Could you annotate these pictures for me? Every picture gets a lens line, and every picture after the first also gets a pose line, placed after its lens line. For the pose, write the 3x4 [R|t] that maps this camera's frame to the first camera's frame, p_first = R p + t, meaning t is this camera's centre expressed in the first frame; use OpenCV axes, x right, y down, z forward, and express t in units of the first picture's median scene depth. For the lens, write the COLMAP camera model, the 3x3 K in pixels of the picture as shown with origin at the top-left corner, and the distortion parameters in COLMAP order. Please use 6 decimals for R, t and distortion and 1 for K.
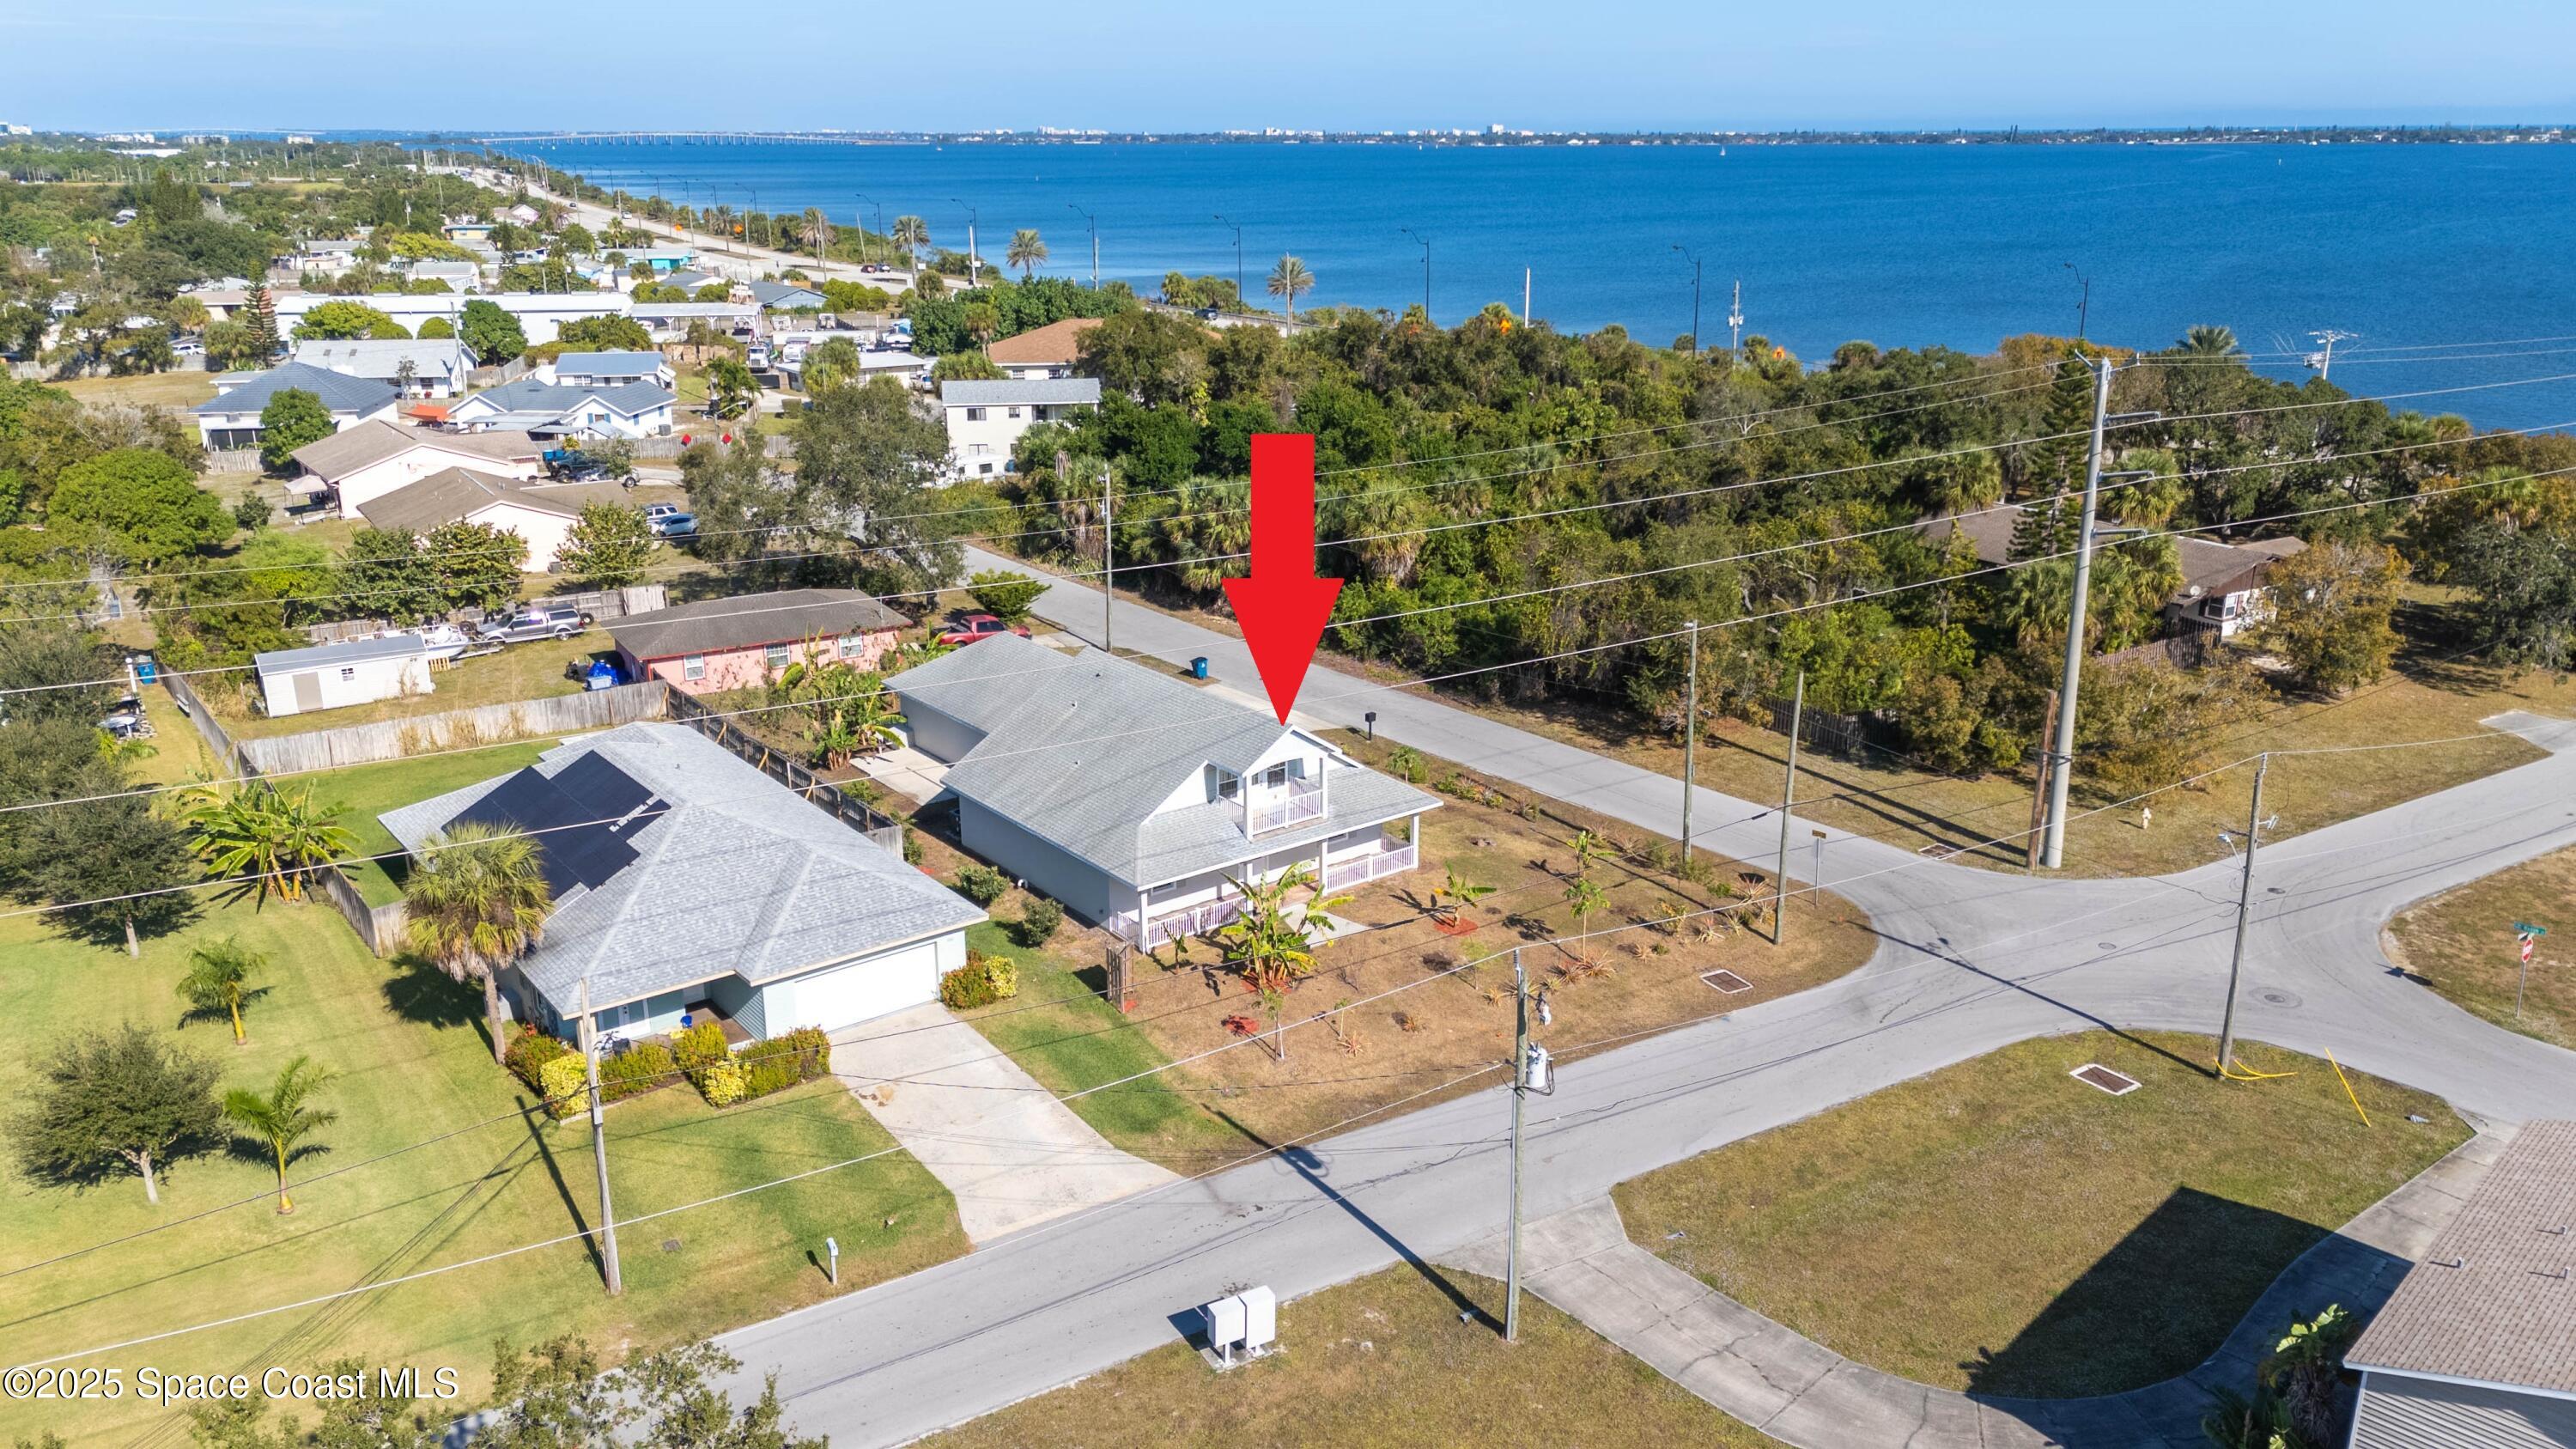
lens RADIAL K [[1885.7, 0, 1288.0], [0, 1885.7, 724.5], [0, 0, 1]] dist [0.038091, -0.006588]
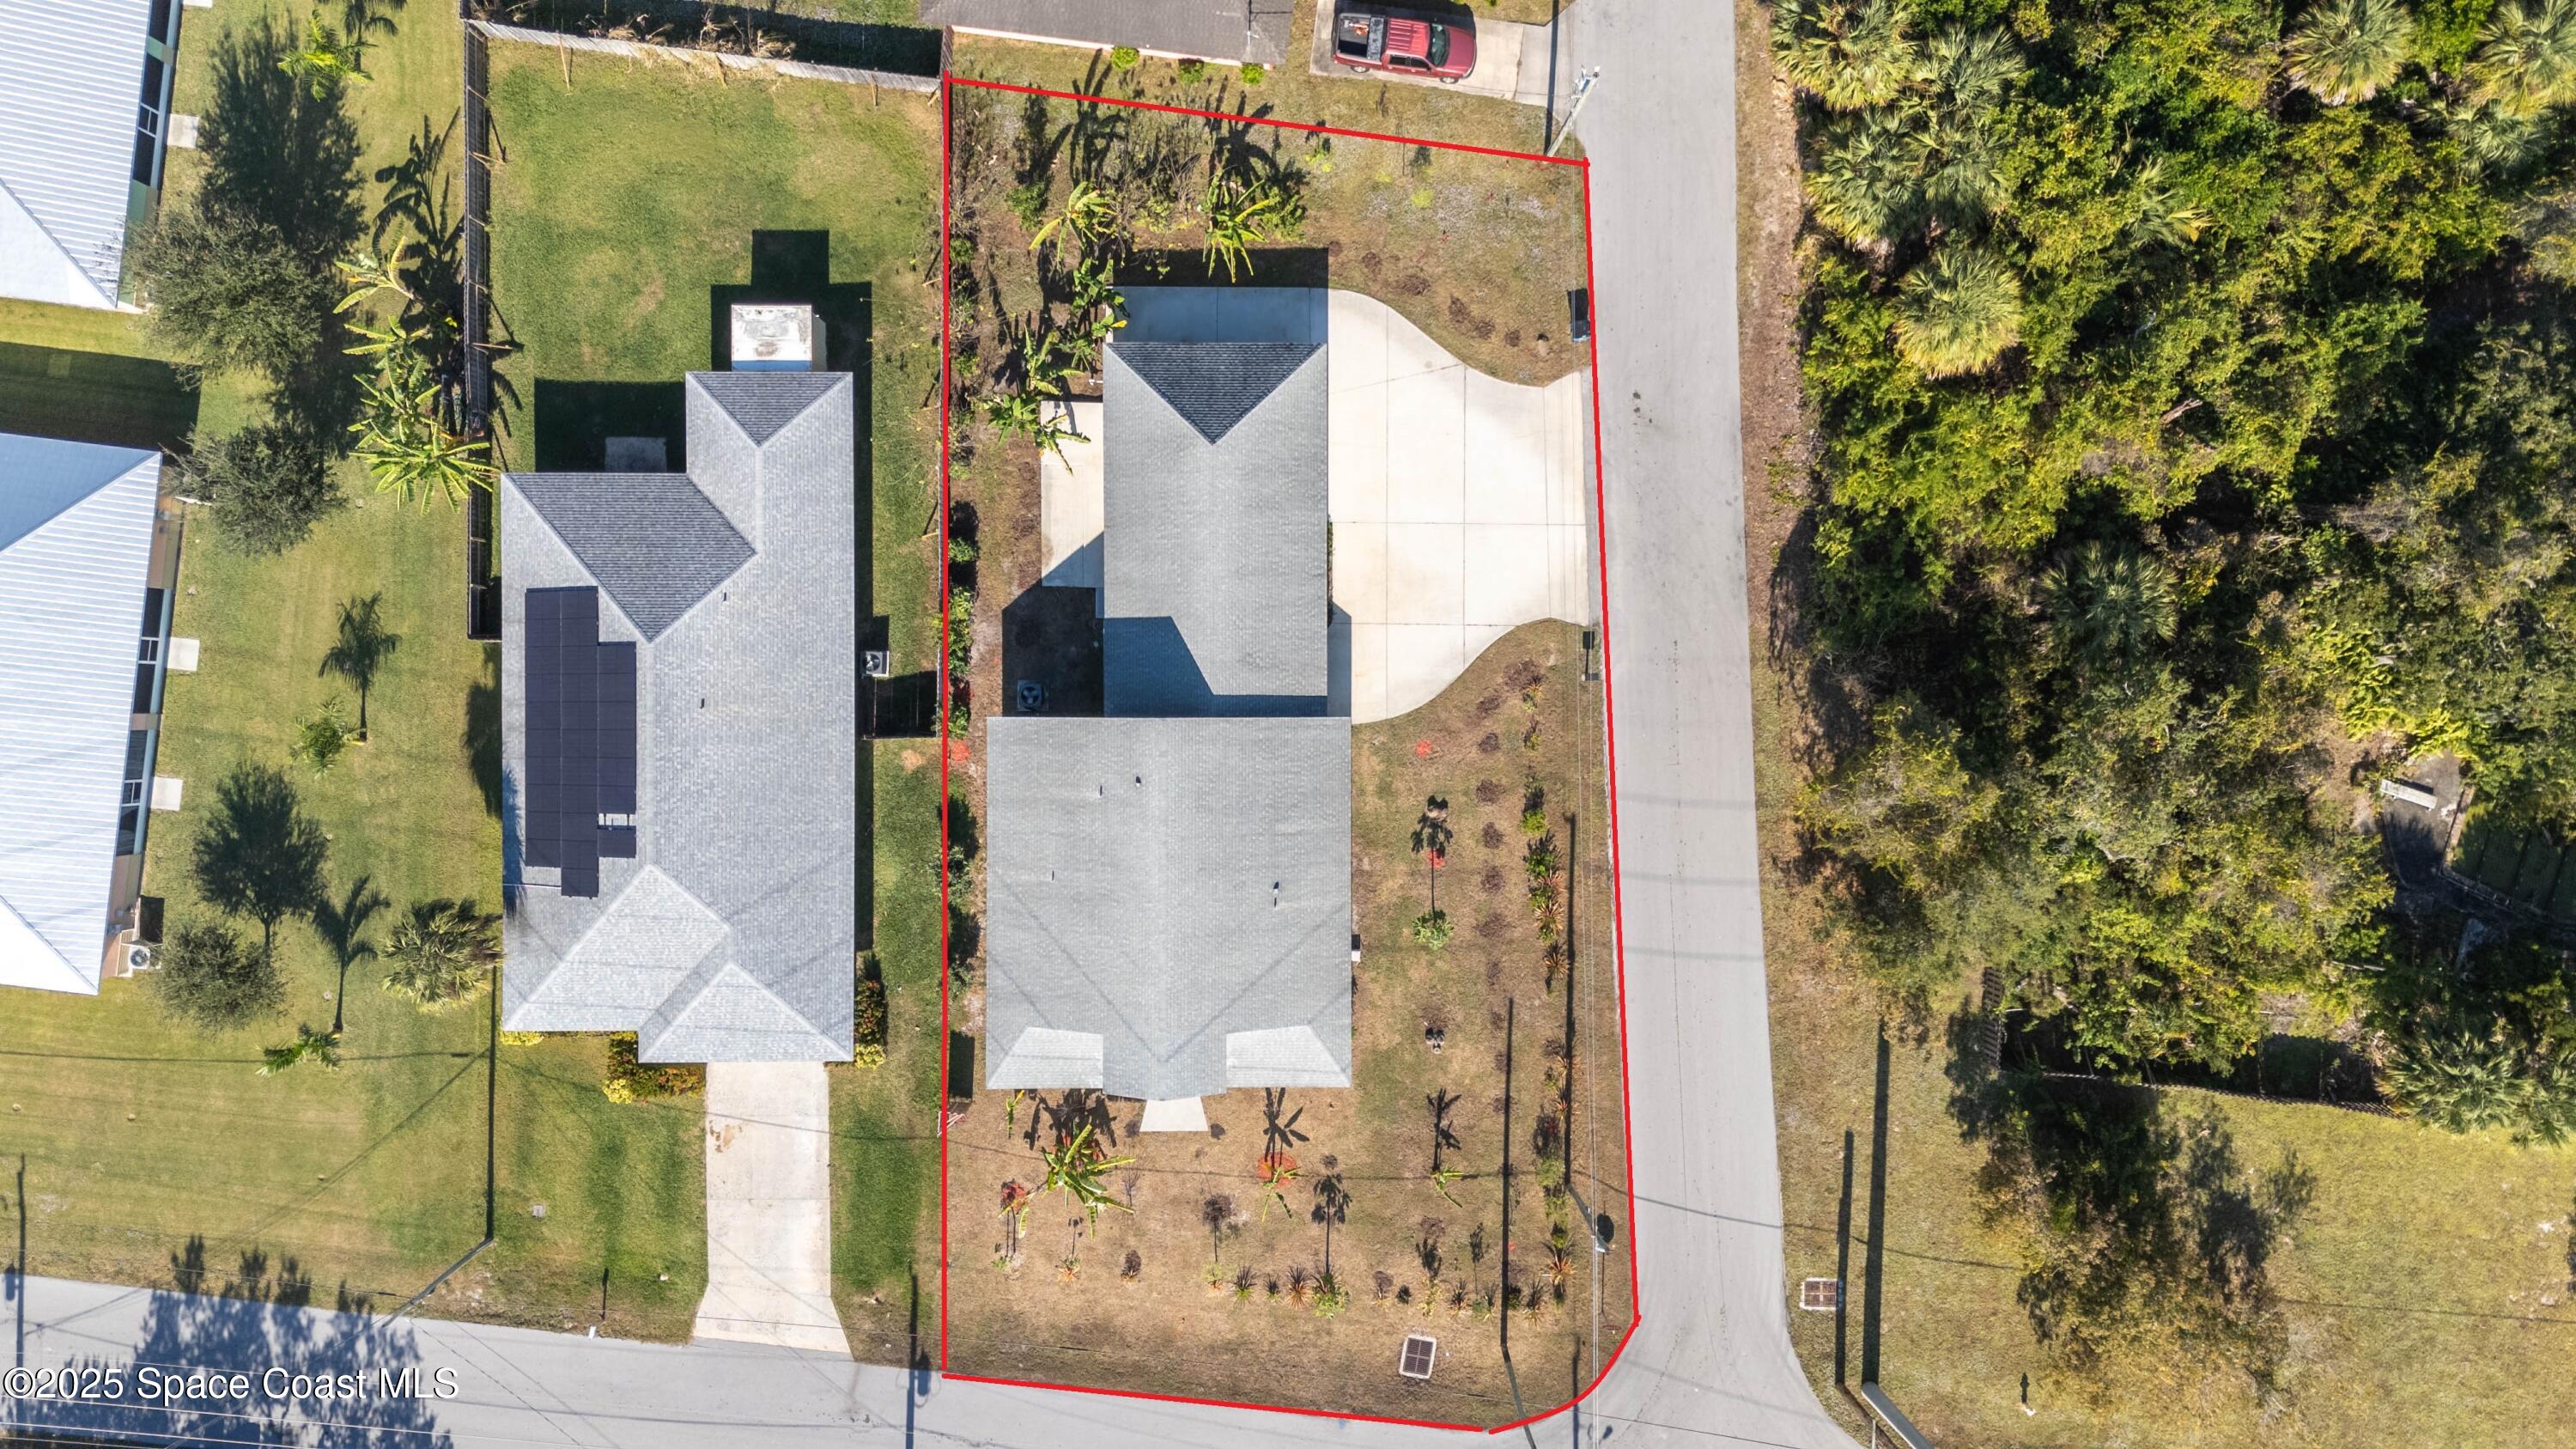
lens RADIAL K [[1885.7, 0, 1288.0], [0, 1885.7, 724.5], [0, 0, 1]] dist [0.038091, -0.006588]
pose [[0.794770, 0.606521, 0.021778, -0.081291], [-0.191942, 0.217150, 0.957081, -0.946890], [0.575760, -0.764839, 0.289002, 0.831644]]
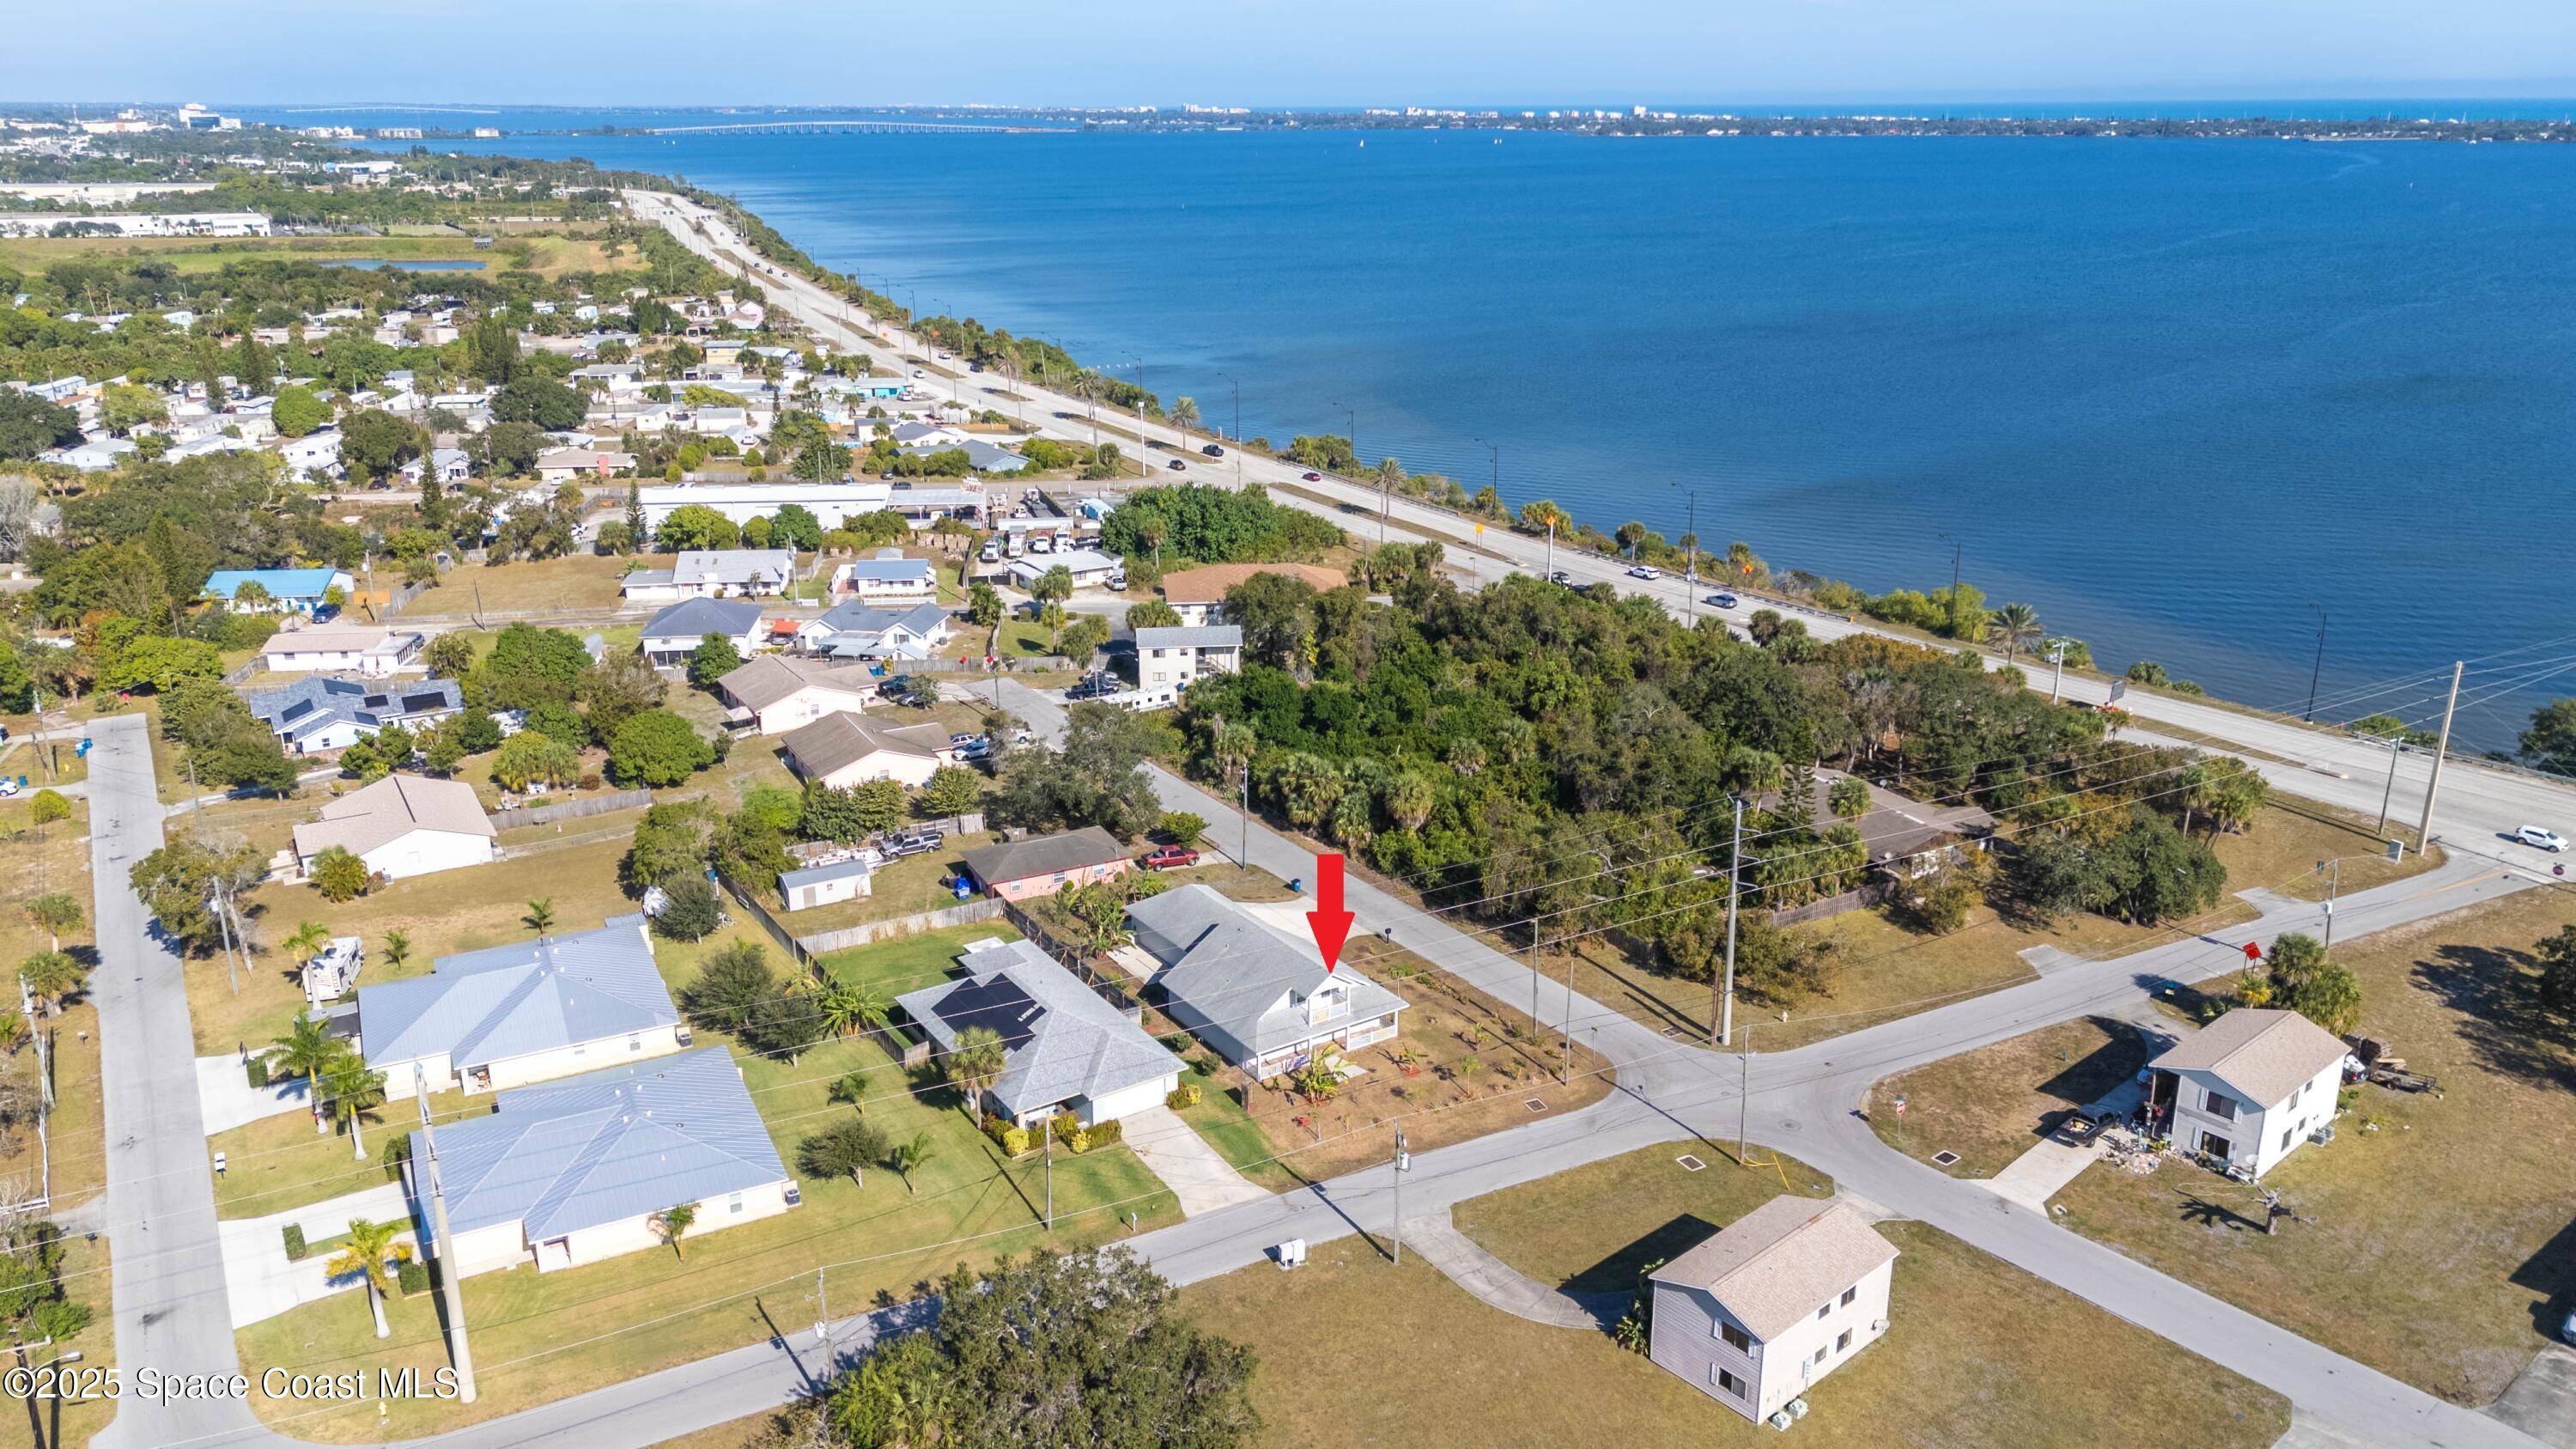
lens RADIAL K [[1890.5, 0, 1280.1], [0, 1890.5, 651.6], [0, 0, 1]] dist [0.074539, -0.001779]
pose [[0.997147, 0.018200, -0.073255, 0.086040], [-0.020059, 0.999493, -0.024723, -0.280801], [0.072768, 0.026122, 0.997007, -1.031725]]
